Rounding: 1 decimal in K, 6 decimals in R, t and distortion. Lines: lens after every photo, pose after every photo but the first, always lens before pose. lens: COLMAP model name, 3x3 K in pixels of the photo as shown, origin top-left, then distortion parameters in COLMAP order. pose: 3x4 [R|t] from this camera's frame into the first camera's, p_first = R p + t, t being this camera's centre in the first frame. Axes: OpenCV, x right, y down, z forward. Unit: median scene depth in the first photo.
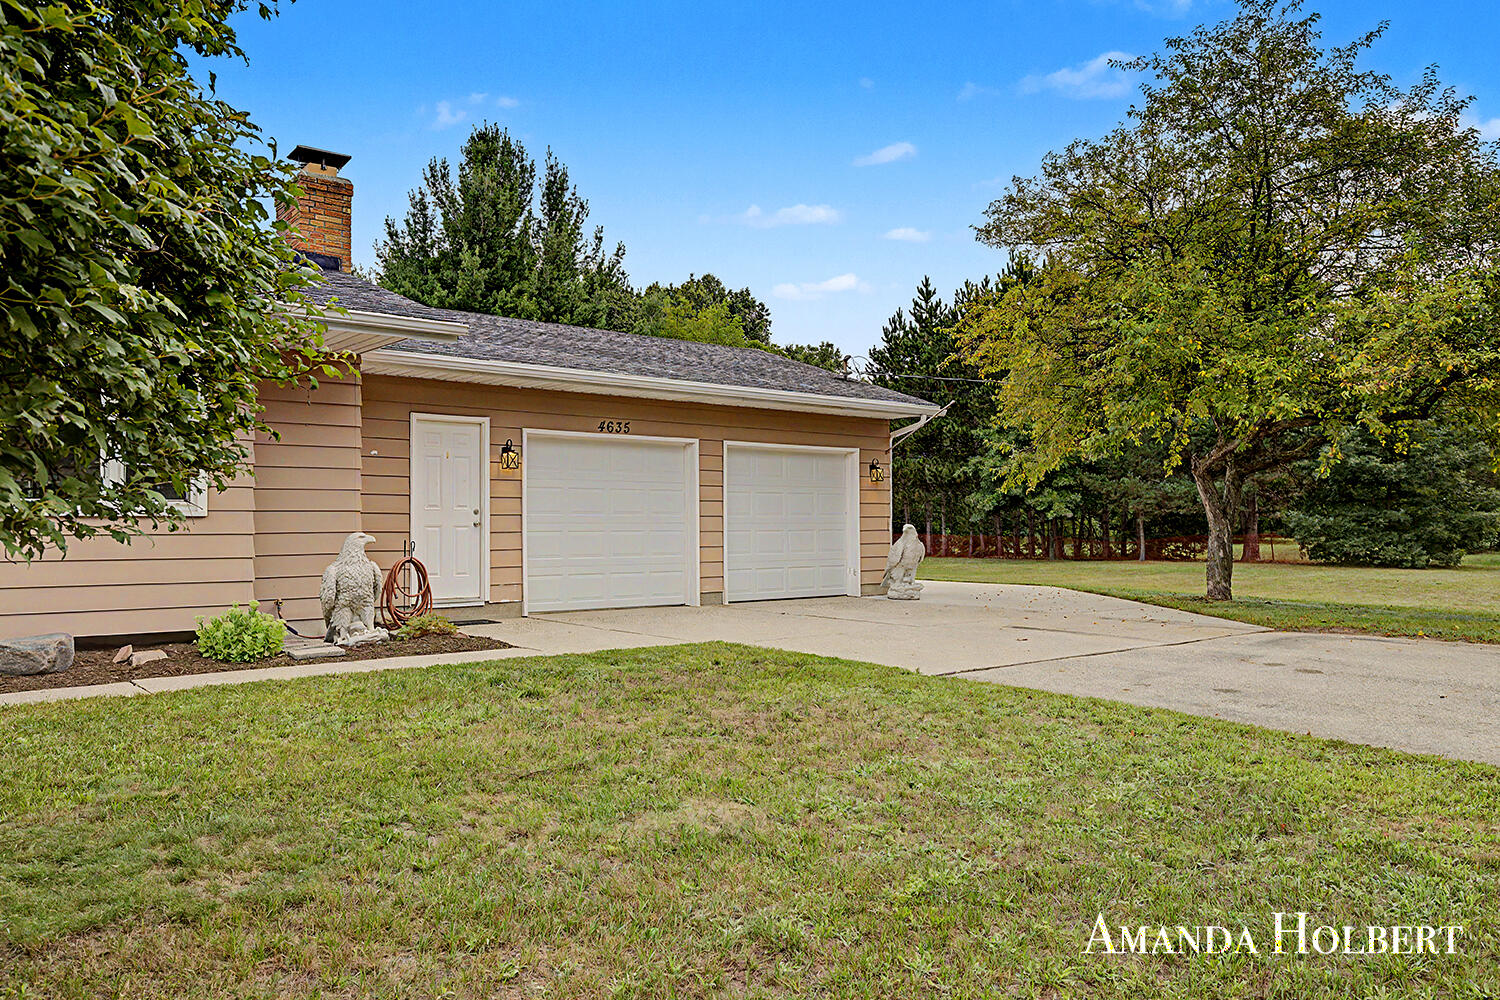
lens RADIAL K [[1078.6, 0, 739.7], [0, 1078.6, 506.0], [0, 0, 1]] dist [-0.001083, 0.000253]
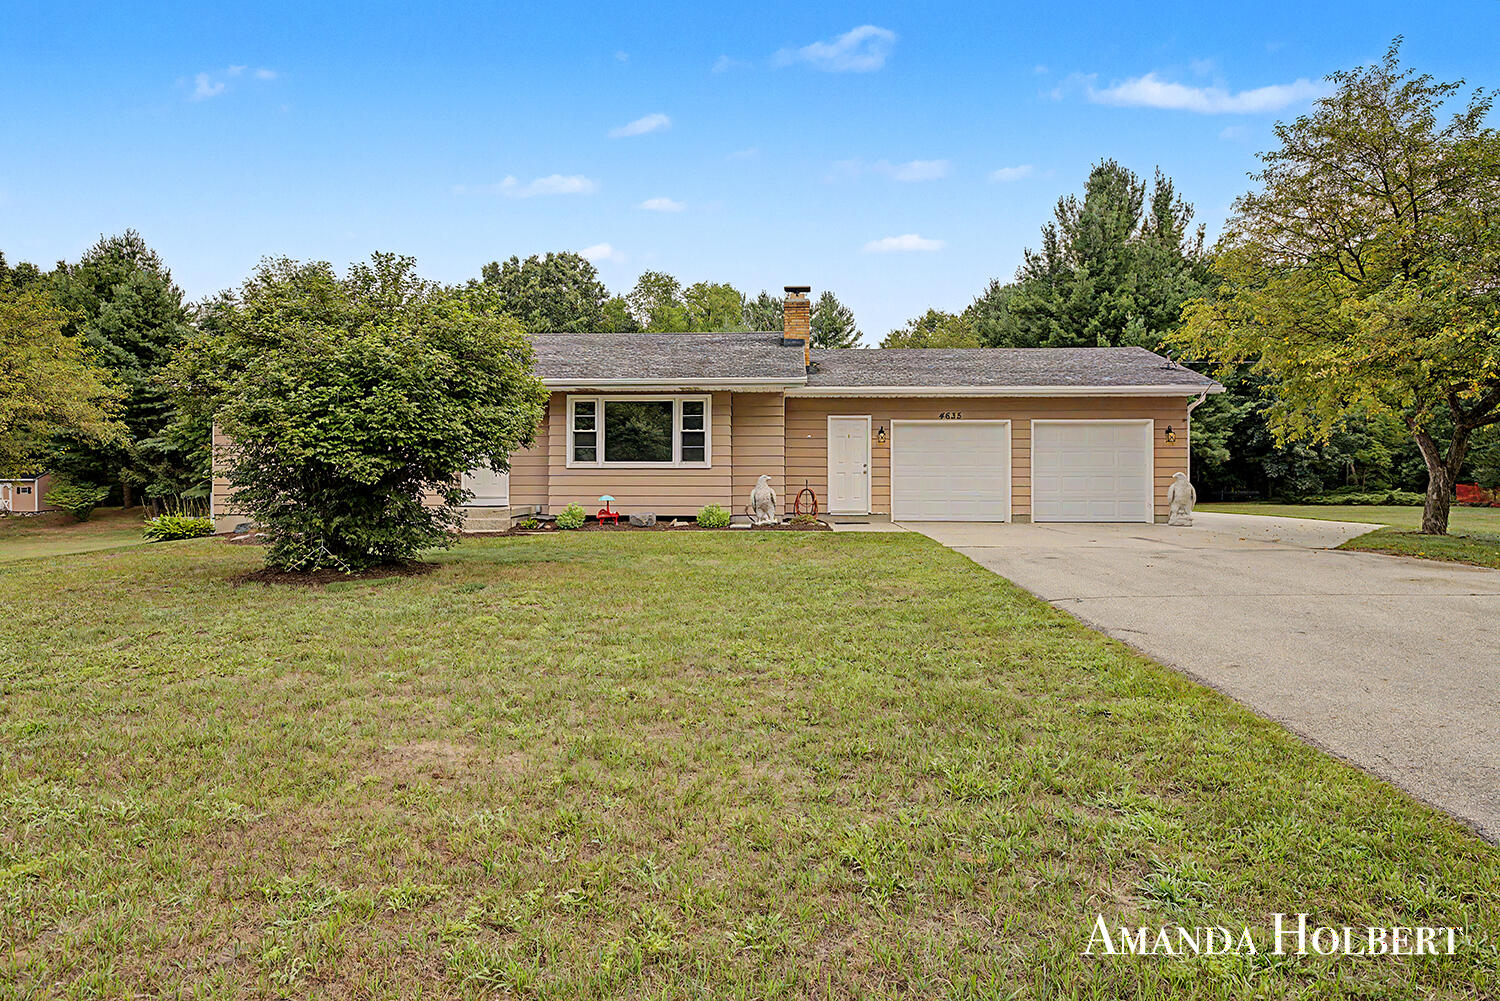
lens RADIAL K [[880.6, 0, 746.0], [0, 880.6, 490.0], [0, 0, 1]] dist [-0.003988, -0.001151]
pose [[0.744399, 0.012982, -0.667609, 0.522584], [0.009547, 0.999502, 0.030081, -0.000150], [0.667667, -0.028766, 0.743904, -0.237521]]
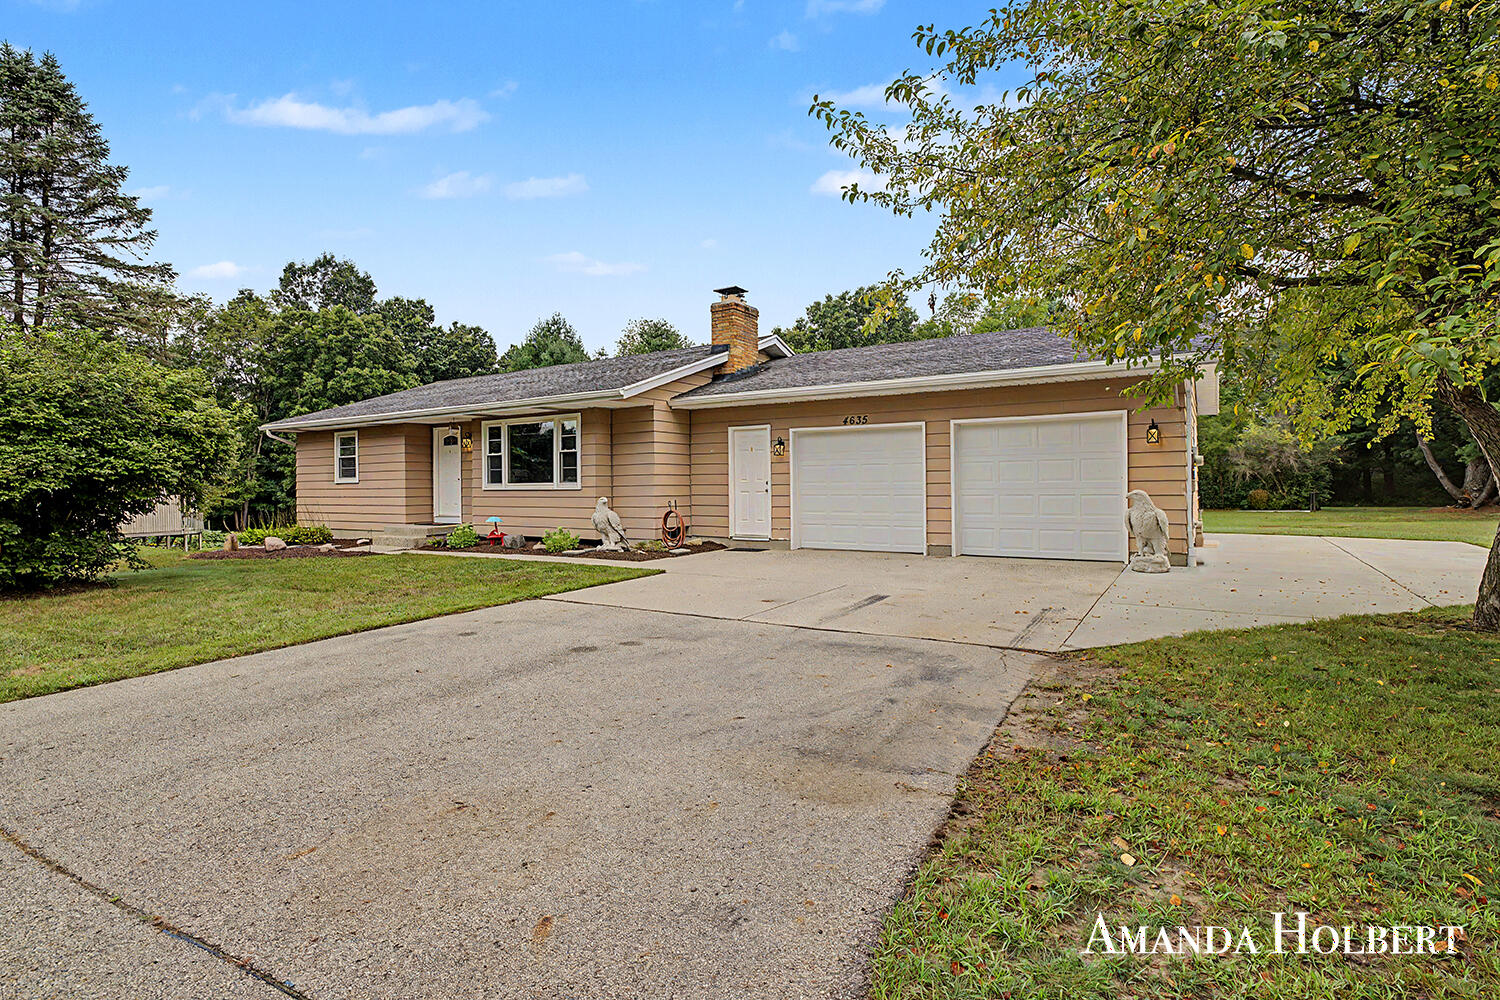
lens RADIAL K [[741.9, 0, 734.1], [0, 741.9, 497.2], [0, 0, 1]] dist [-0.026400, -0.000026]
pose [[0.310434, 0.017769, -0.950429, 0.672088], [0.028792, 0.999191, 0.028084, -0.005122], [0.950159, -0.036083, 0.309672, 0.499774]]
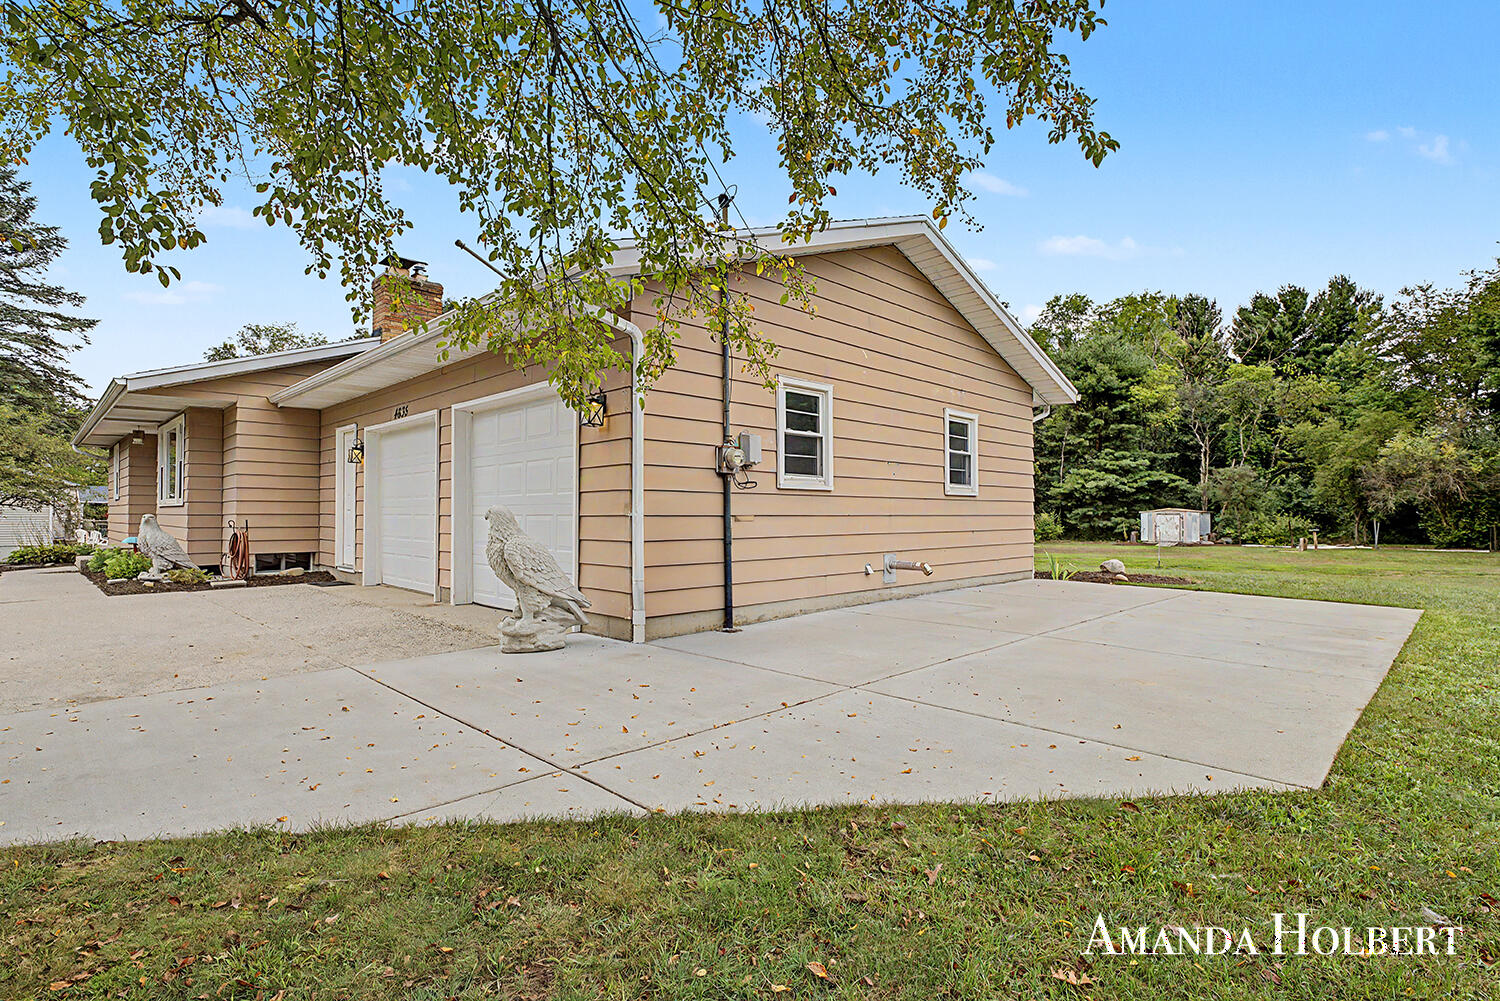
lens RADIAL K [[735.0, 0, 716.1], [0, 735.0, 509.3], [0, 0, 1]] dist [-0.014772, 0.006921]
pose [[0.081687, -0.000723, -0.996658, 0.543031], [0.021672, 0.999765, 0.001051, 0.022019], [0.996422, -0.021685, 0.081683, 1.118559]]
